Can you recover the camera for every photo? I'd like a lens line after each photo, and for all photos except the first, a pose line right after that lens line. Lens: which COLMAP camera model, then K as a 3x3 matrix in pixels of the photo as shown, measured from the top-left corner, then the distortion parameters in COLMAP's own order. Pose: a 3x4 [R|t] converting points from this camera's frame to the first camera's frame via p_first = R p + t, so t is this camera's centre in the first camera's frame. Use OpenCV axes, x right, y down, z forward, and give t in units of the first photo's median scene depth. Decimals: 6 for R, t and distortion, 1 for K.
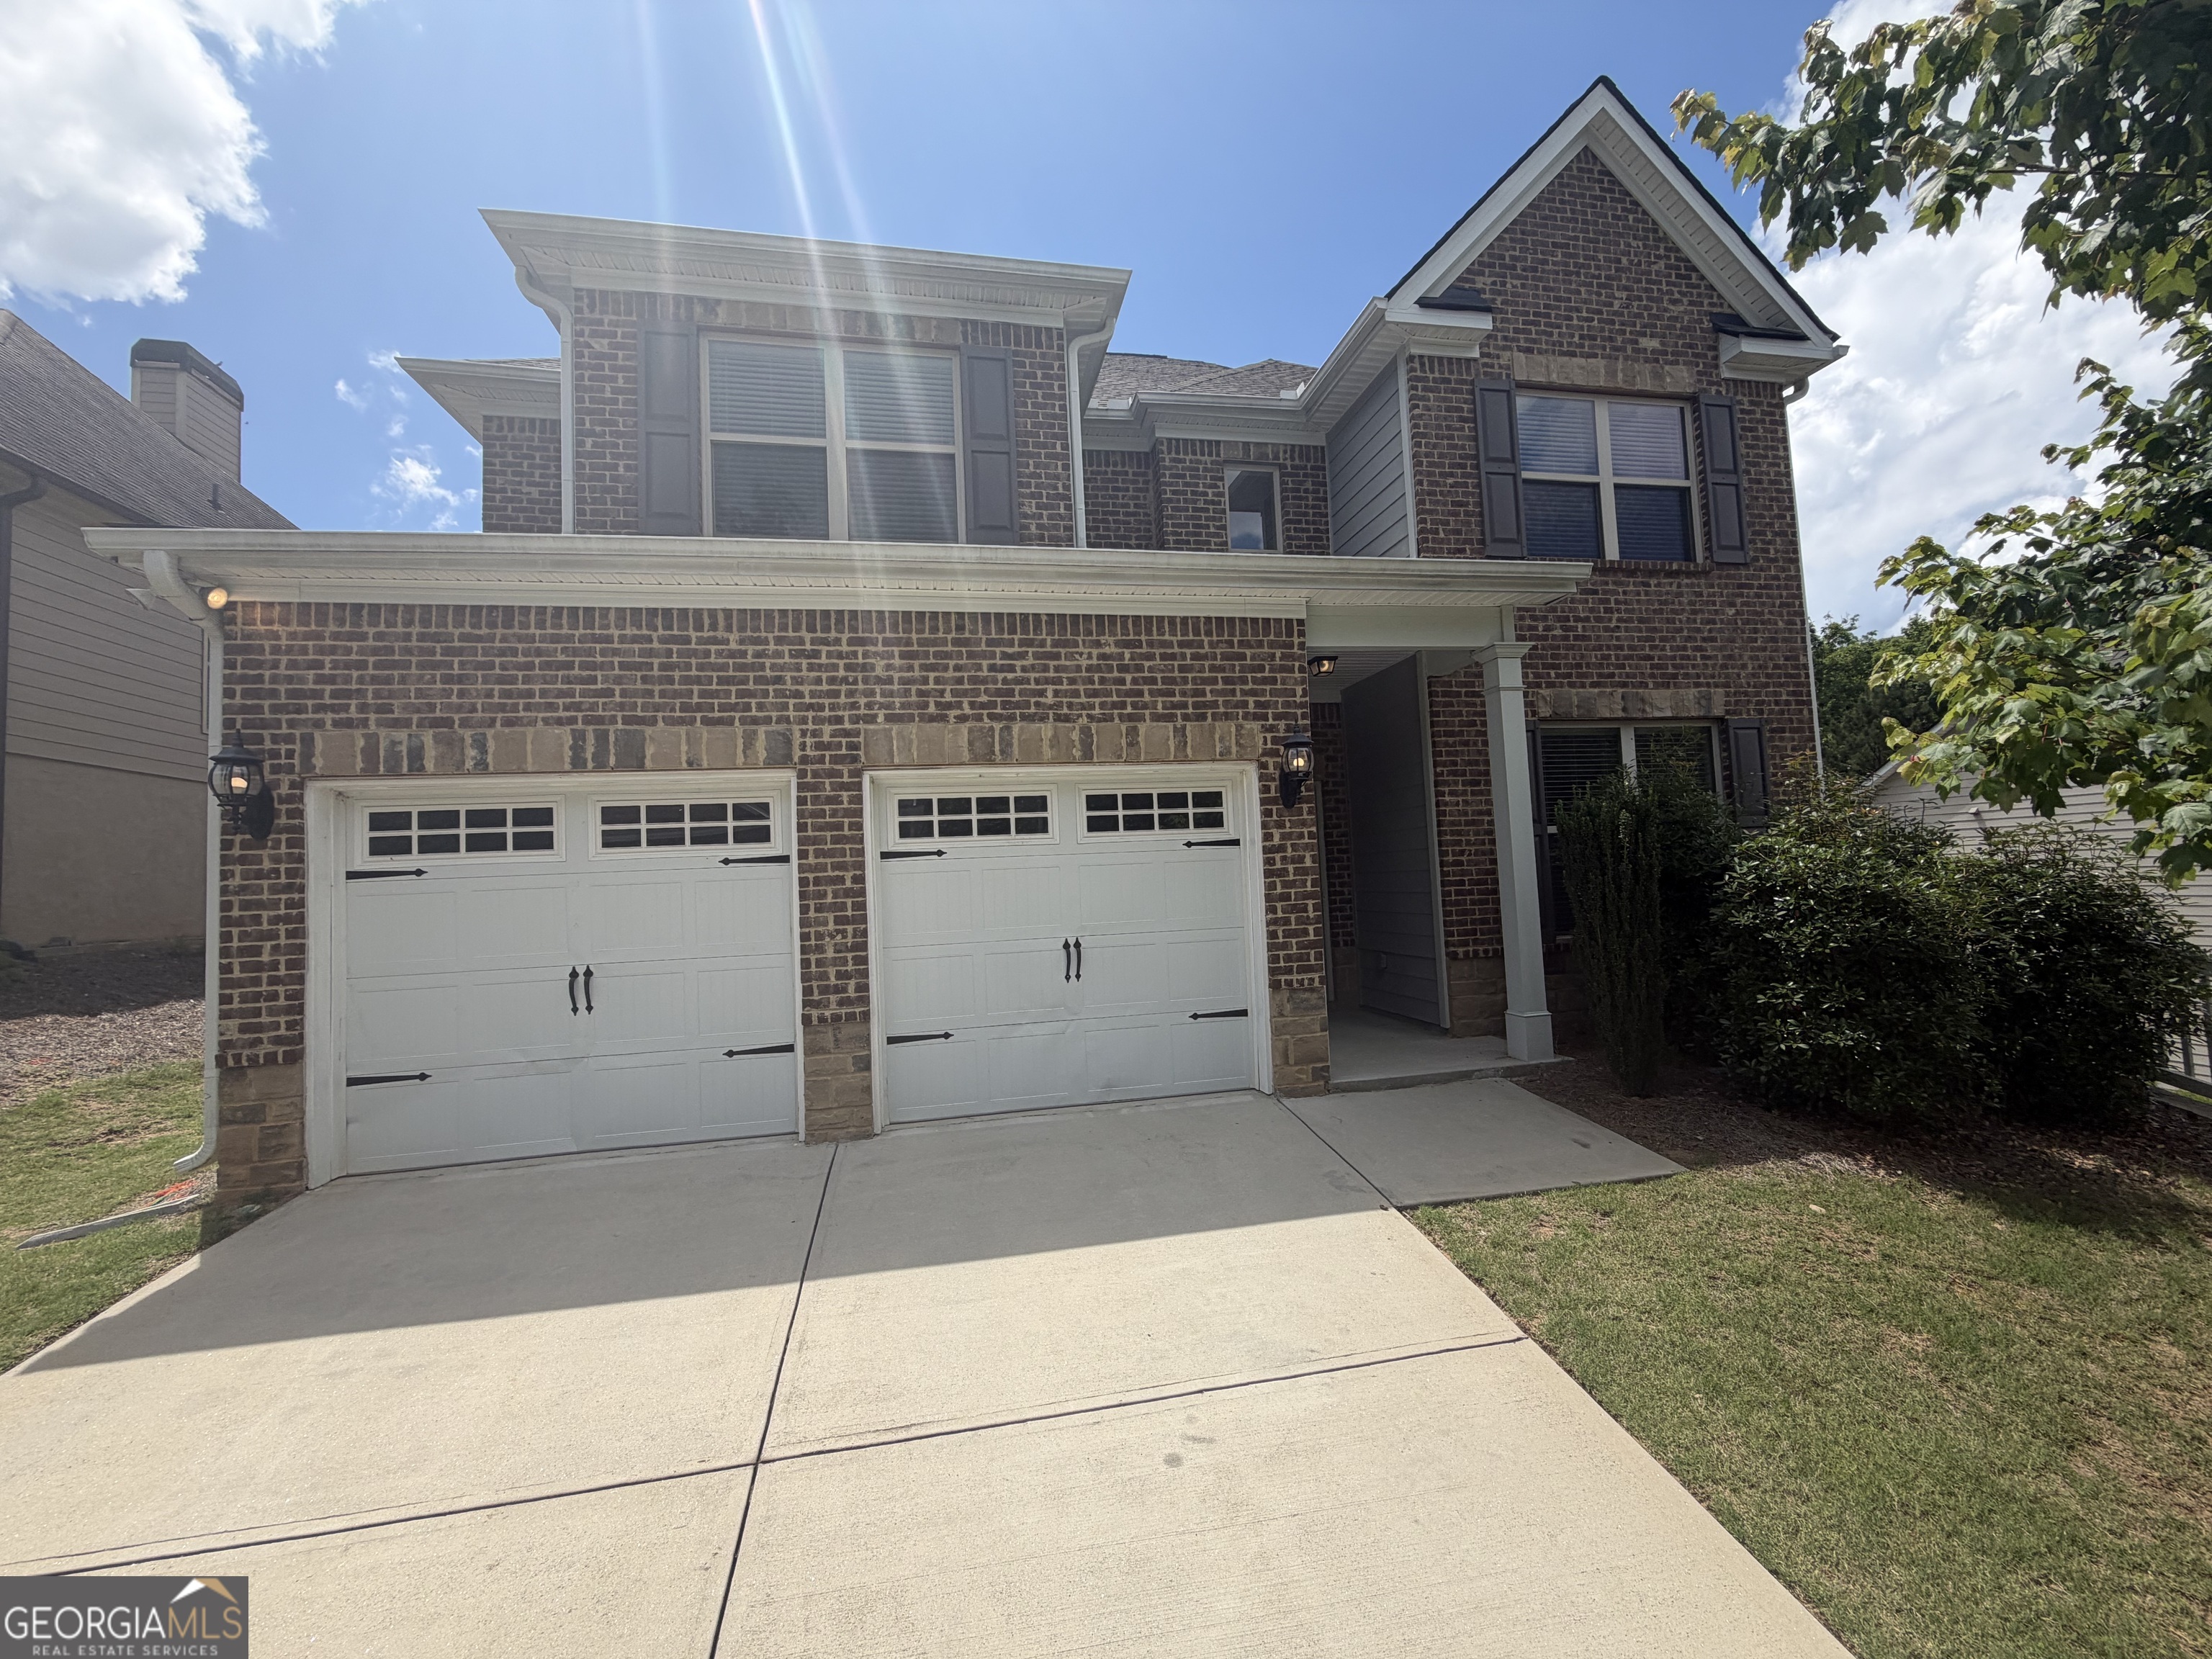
lens RADIAL K [[880.2, 0, 1105.5], [0, 880.2, 830.5], [0, 0, 1]] dist [0.001936, -0.000411]
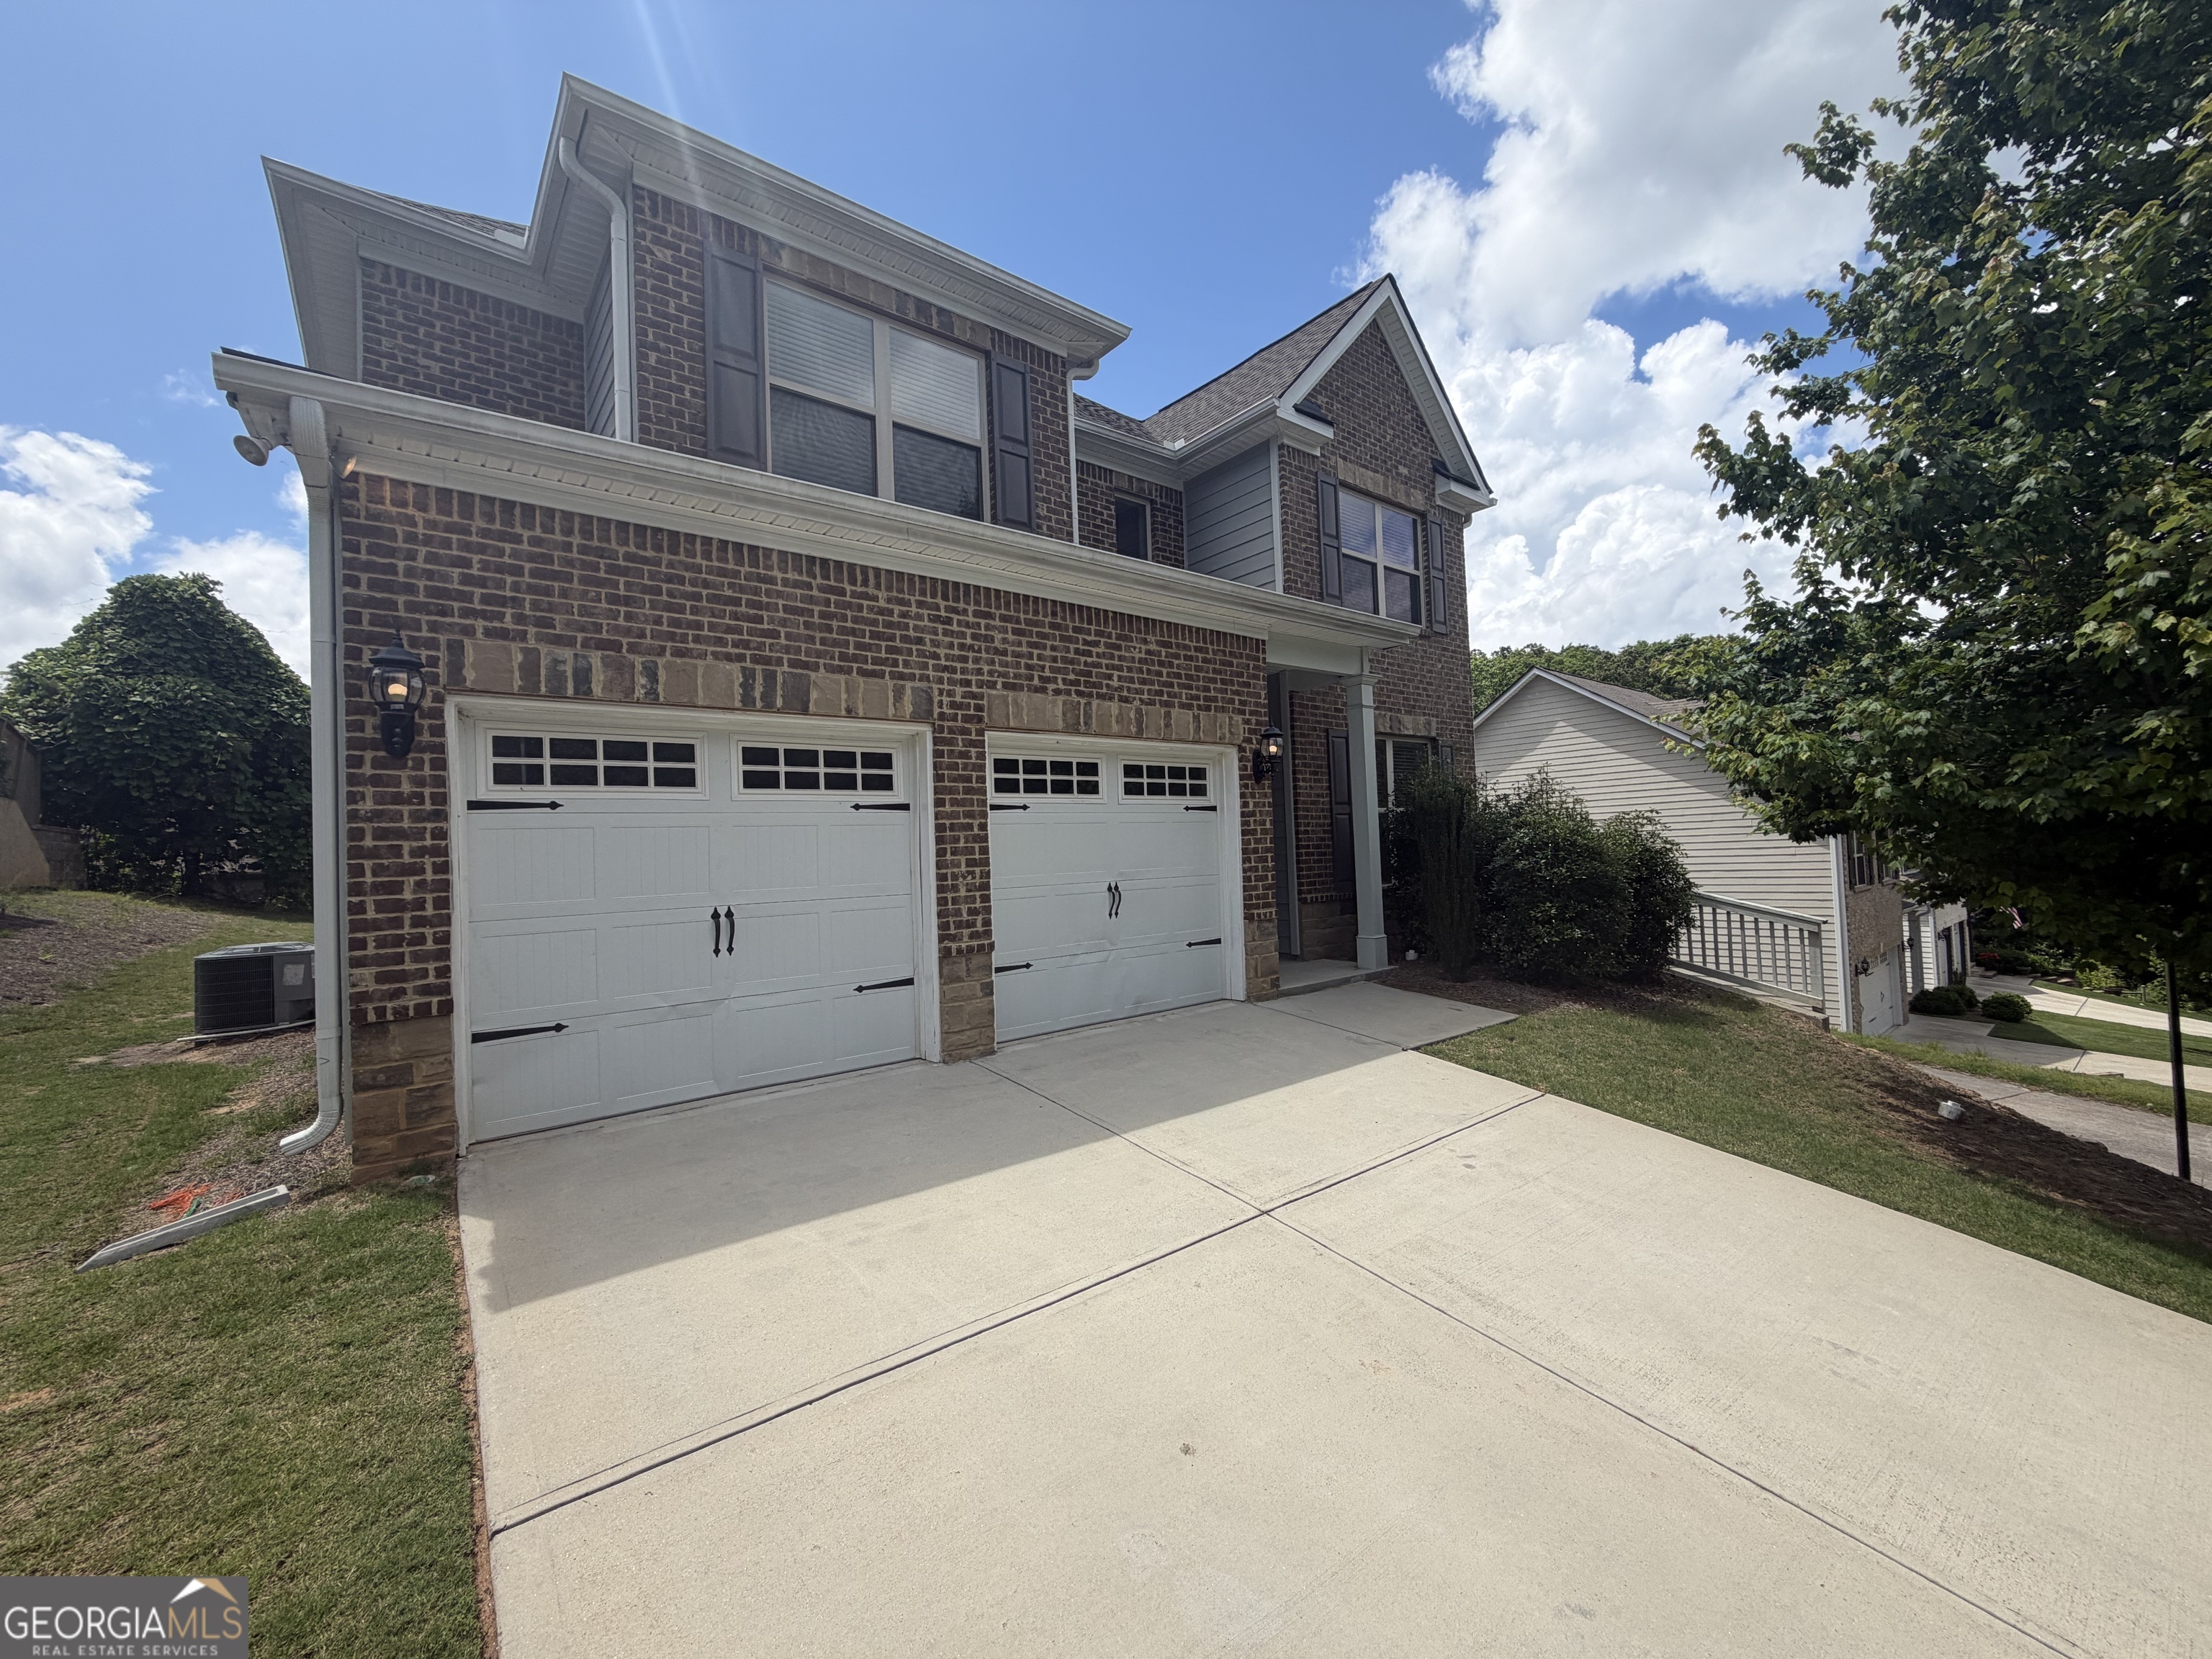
lens RADIAL K [[880.2, 0, 1108.0], [0, 880.2, 829.5], [0, 0, 1]] dist [0.001936, -0.000411]
pose [[0.886793, 0.024102, 0.461539, -0.663367], [-0.028756, 0.999582, 0.003054, 0.051371], [-0.461272, -0.015980, 0.887115, -0.070497]]
